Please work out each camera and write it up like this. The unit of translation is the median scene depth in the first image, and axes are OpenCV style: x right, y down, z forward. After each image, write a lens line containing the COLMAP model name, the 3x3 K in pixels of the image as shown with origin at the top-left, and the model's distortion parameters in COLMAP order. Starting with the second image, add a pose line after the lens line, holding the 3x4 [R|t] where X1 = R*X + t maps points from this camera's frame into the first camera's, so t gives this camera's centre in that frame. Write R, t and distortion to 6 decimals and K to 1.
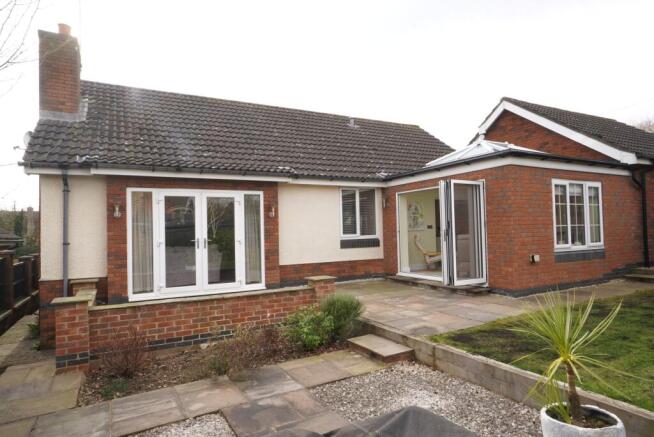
lens RADIAL K [[384.6, 0, 326.9], [0, 384.6, 220.1], [0, 0, 1]] dist [-0.001637, -0.000914]
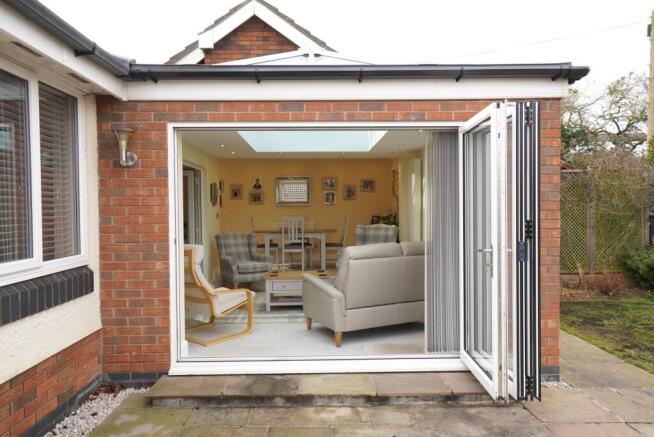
lens RADIAL K [[452.3, 0, 322.5], [0, 452.3, 218.8], [0, 0, 1]] dist [-0.001819, -0.000181]
pose [[0.453043, 0.005354, 0.891473, -0.099530], [-0.030481, 0.999490, 0.009488, 0.002549], [-0.890968, -0.031472, 0.452975, 0.706786]]
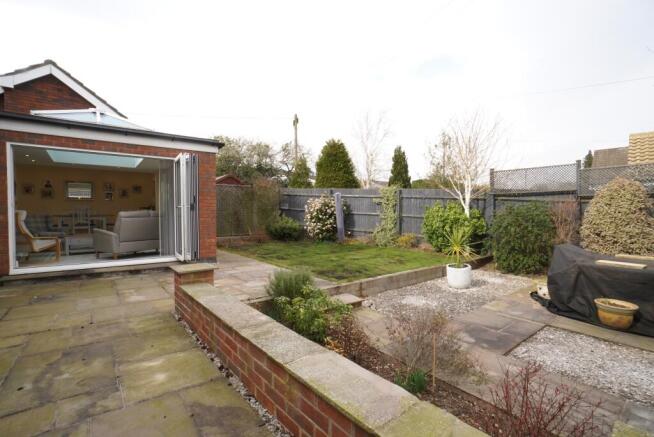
lens RADIAL K [[303.5, 0, 322.8], [0, 303.5, 220.9], [0, 0, 1]] dist [-0.026573, 0.003325]
pose [[-0.166692, 0.004823, 0.985997, -0.360074], [-0.020925, 0.999746, -0.008428, 0.047360], [-0.985787, -0.022037, -0.166549, 0.581778]]
